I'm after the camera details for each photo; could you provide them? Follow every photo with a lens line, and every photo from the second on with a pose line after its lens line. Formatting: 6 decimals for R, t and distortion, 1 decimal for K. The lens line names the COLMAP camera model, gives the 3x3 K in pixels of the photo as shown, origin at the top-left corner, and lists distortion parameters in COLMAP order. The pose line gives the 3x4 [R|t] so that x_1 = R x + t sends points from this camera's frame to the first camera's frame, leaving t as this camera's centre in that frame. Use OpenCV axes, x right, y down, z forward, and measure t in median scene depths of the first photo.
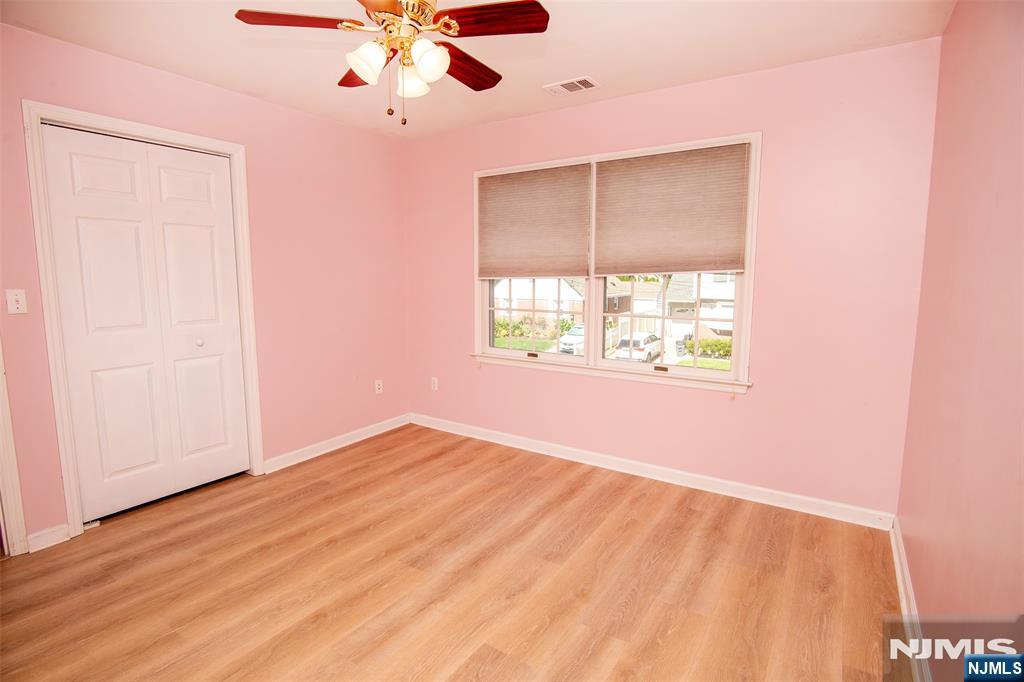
lens RADIAL K [[500.9, 0, 516.9], [0, 500.9, 329.8], [0, 0, 1]] dist [-0.001576, -0.000239]
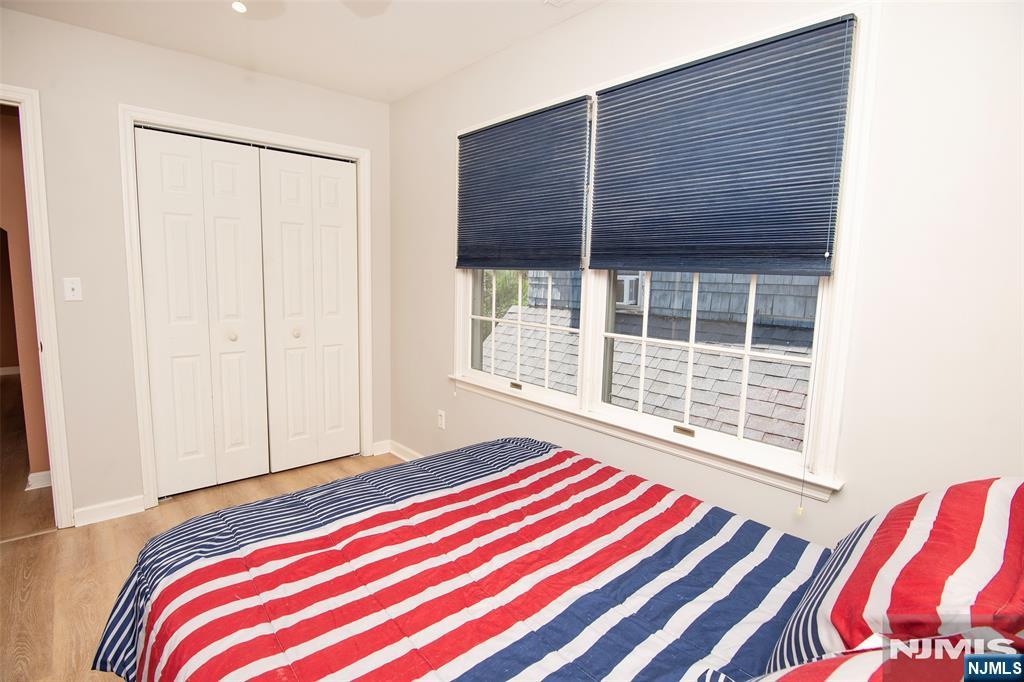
lens RADIAL K [[491.7, 0, 512.0], [0, 491.7, 341.0], [0, 0, 1]] dist [-0.033435, -0.000328]
pose [[0.963187, 0.060241, -0.261997, 0.191611], [-0.055265, 0.998125, 0.026327, -0.029524], [0.263091, -0.010879, 0.964710, 0.311000]]
